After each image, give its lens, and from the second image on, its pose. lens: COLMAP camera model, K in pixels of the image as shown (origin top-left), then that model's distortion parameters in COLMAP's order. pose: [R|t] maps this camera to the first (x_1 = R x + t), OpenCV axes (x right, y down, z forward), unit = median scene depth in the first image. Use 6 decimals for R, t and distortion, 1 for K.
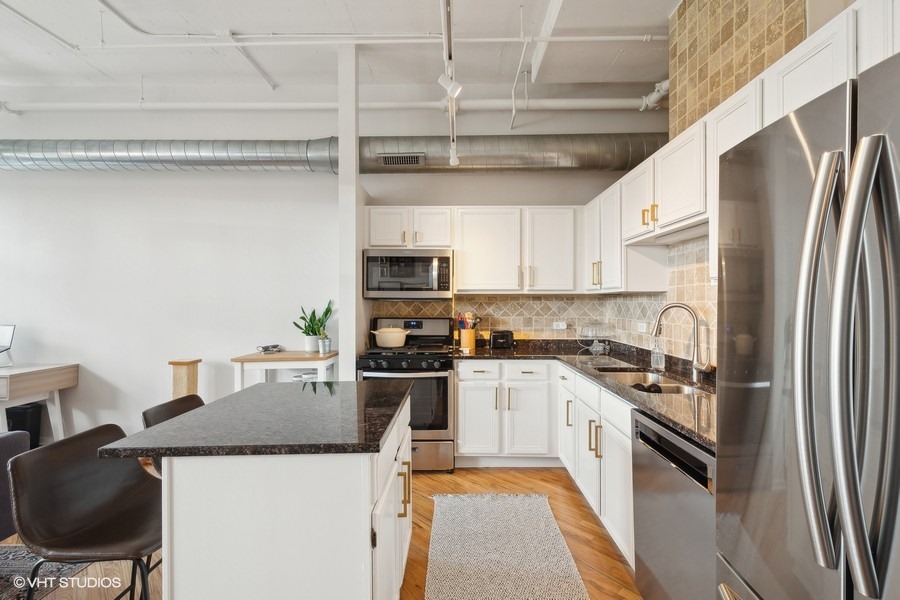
lens RADIAL K [[418.5, 0, 466.2], [0, 418.5, 295.2], [0, 0, 1]] dist [0.000399, -0.000333]
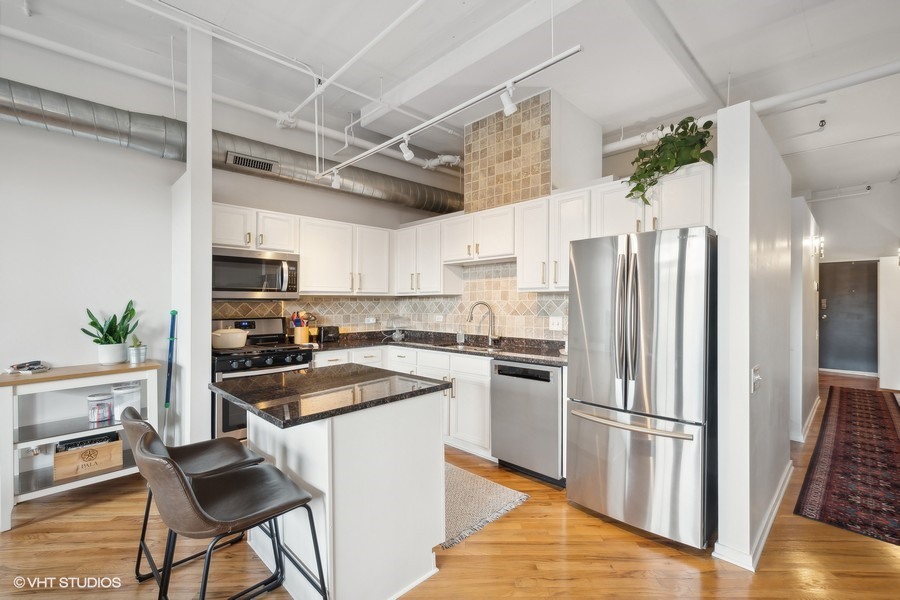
lens RADIAL K [[392.7, 0, 482.5], [0, 392.7, 299.7], [0, 0, 1]] dist [0.000416, -0.000382]
pose [[0.672716, 0.000610, 0.739901, -0.465784], [-0.004361, 0.999986, 0.003141, 0.004091], [-0.739888, -0.005340, 0.672709, -0.060138]]
